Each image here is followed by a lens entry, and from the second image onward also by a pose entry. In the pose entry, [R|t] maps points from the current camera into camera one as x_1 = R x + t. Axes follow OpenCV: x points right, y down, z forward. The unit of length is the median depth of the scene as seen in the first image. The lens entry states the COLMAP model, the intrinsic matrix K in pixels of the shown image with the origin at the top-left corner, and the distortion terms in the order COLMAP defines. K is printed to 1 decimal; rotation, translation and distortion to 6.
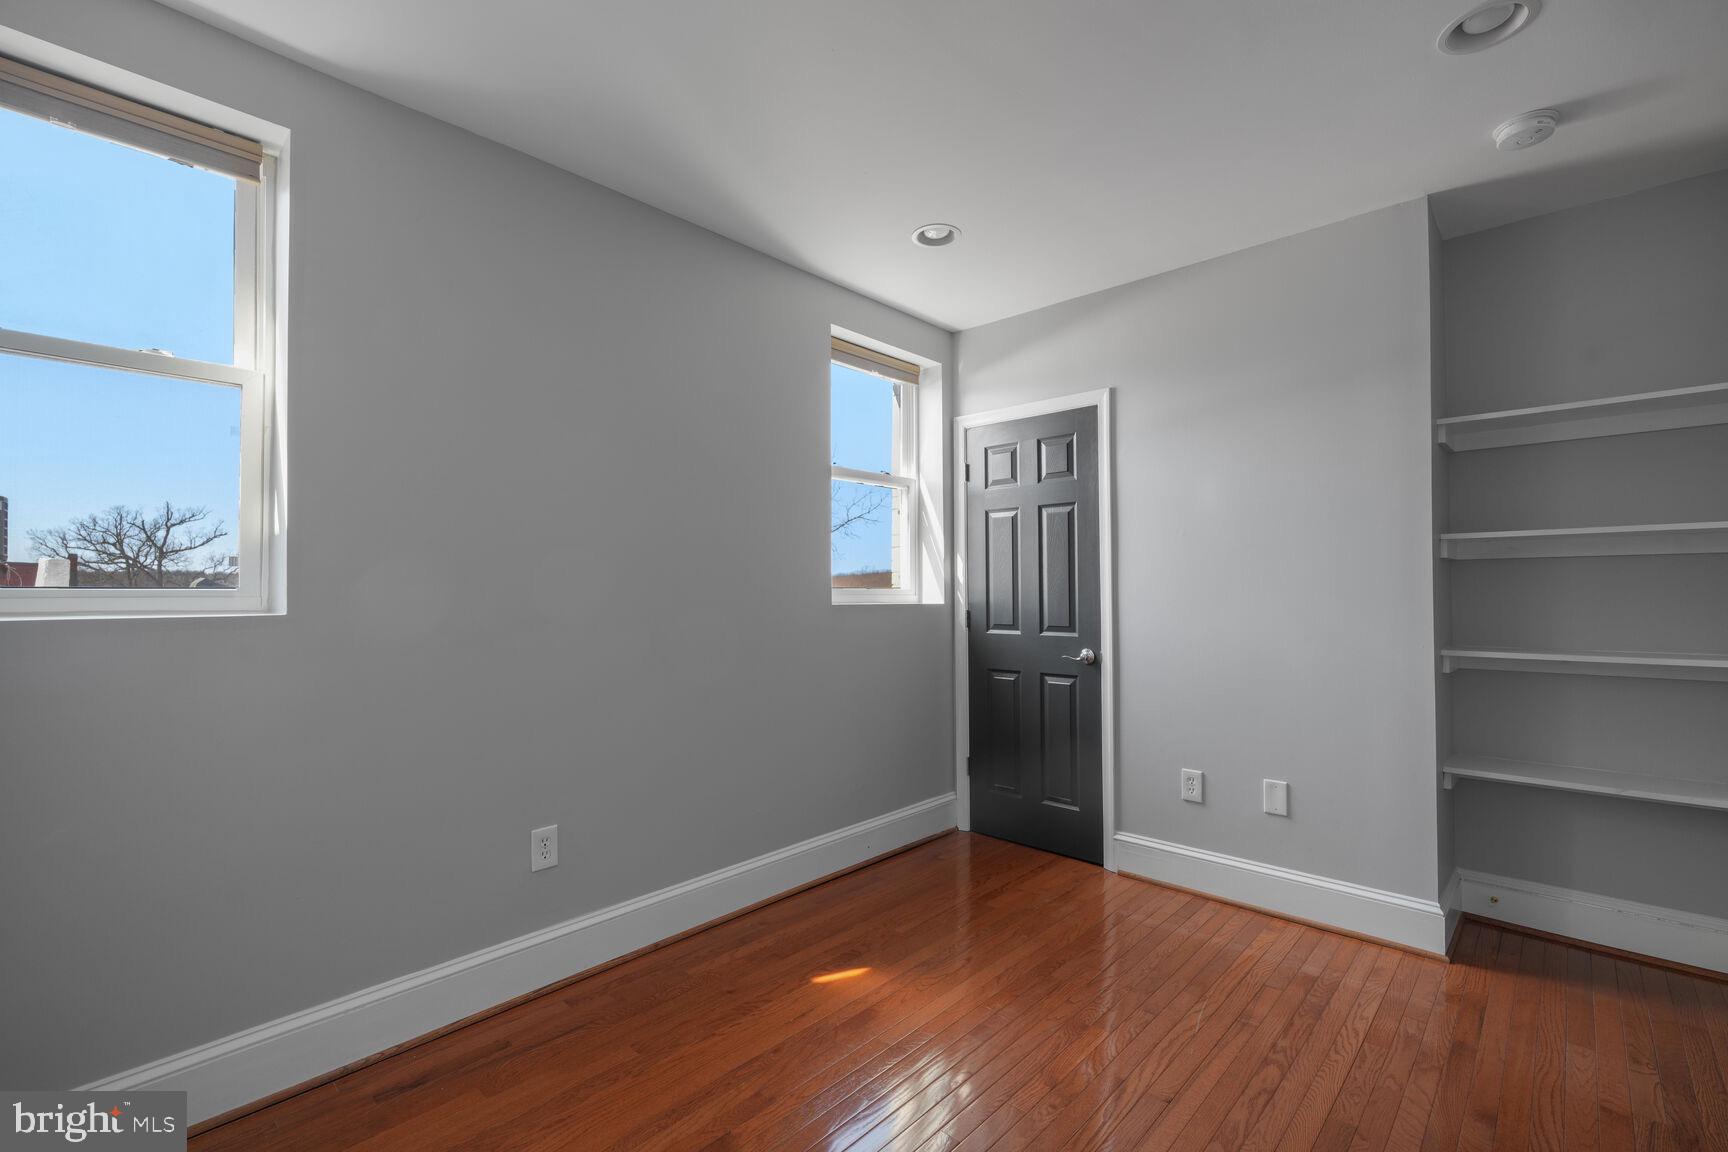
lens RADIAL K [[754.2, 0, 868.9], [0, 754.2, 578.3], [0, 0, 1]] dist [-0.005509, 0.000608]
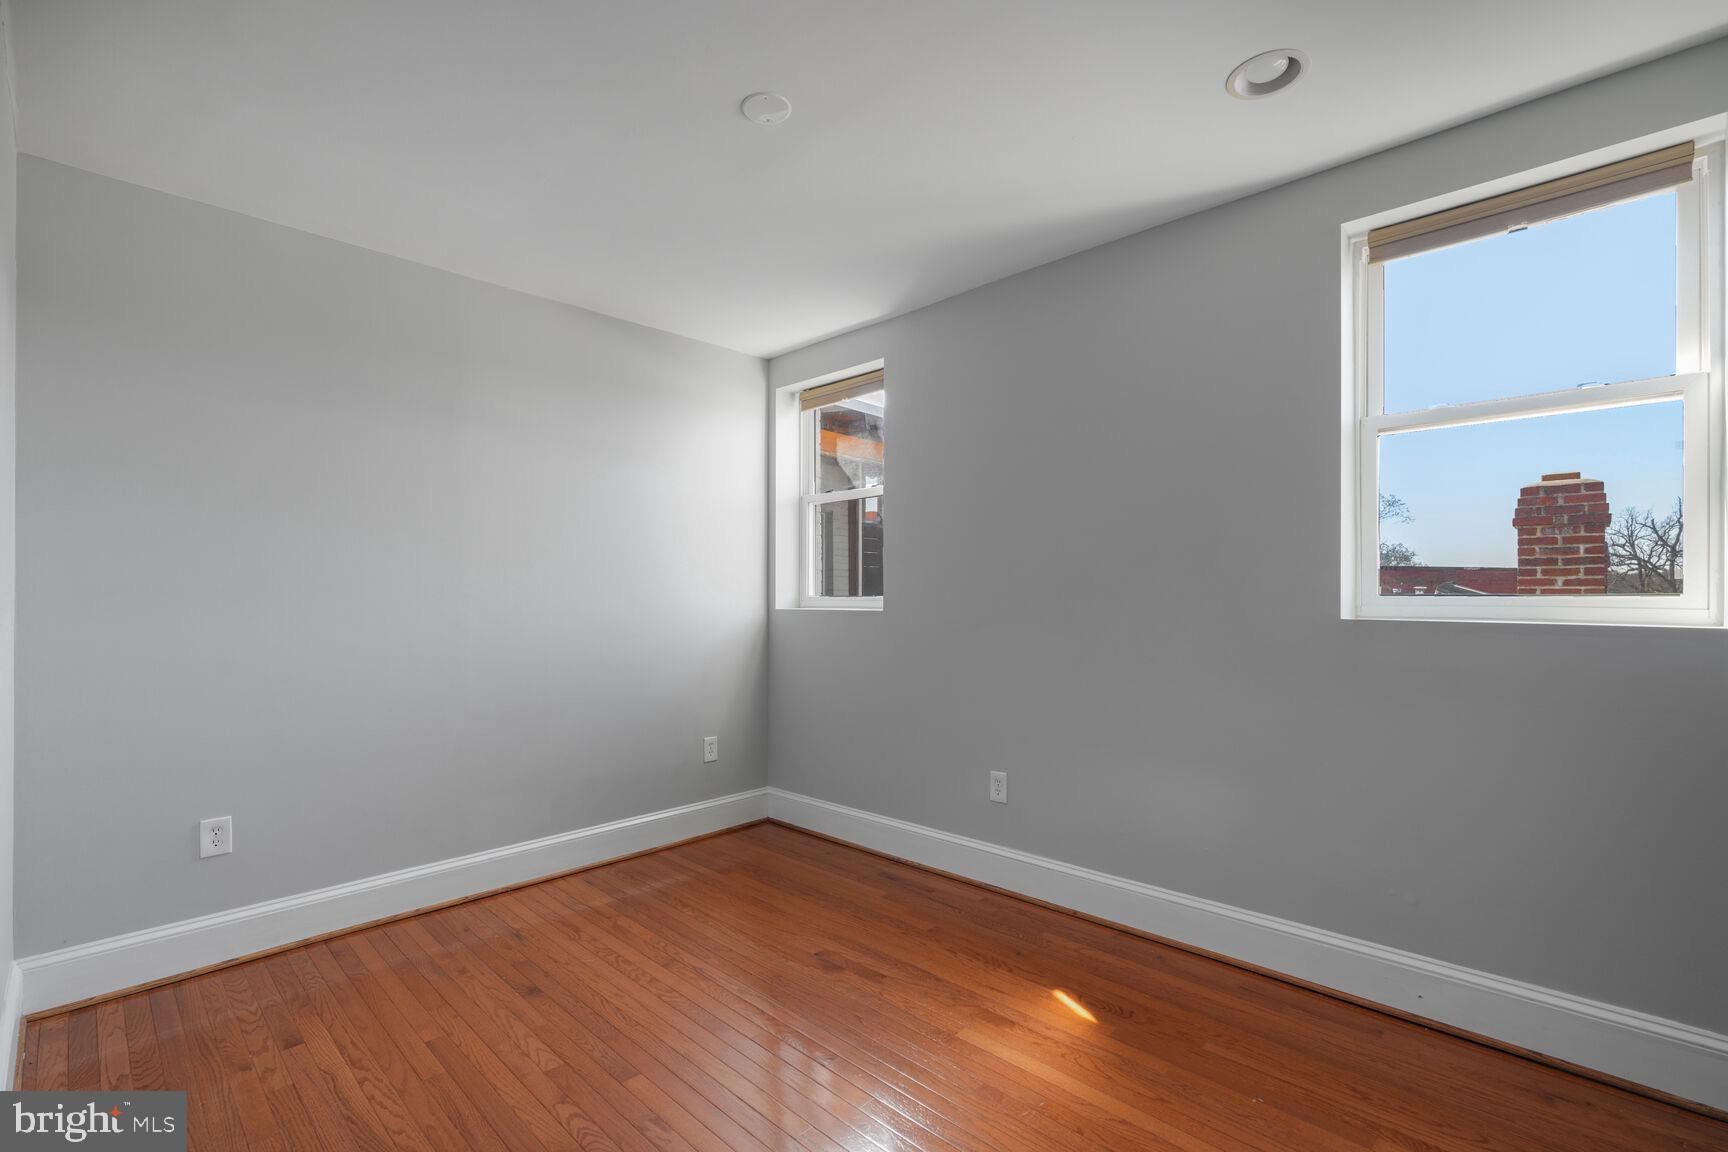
lens RADIAL K [[754.2, 0, 868.9], [0, 754.2, 578.3], [0, 0, 1]] dist [-0.005509, 0.000608]
pose [[-0.005718, -0.020456, -0.999774, 0.931685], [0.017528, 0.999635, -0.020554, 0.002980], [0.999830, -0.017642, -0.005357, 0.763678]]
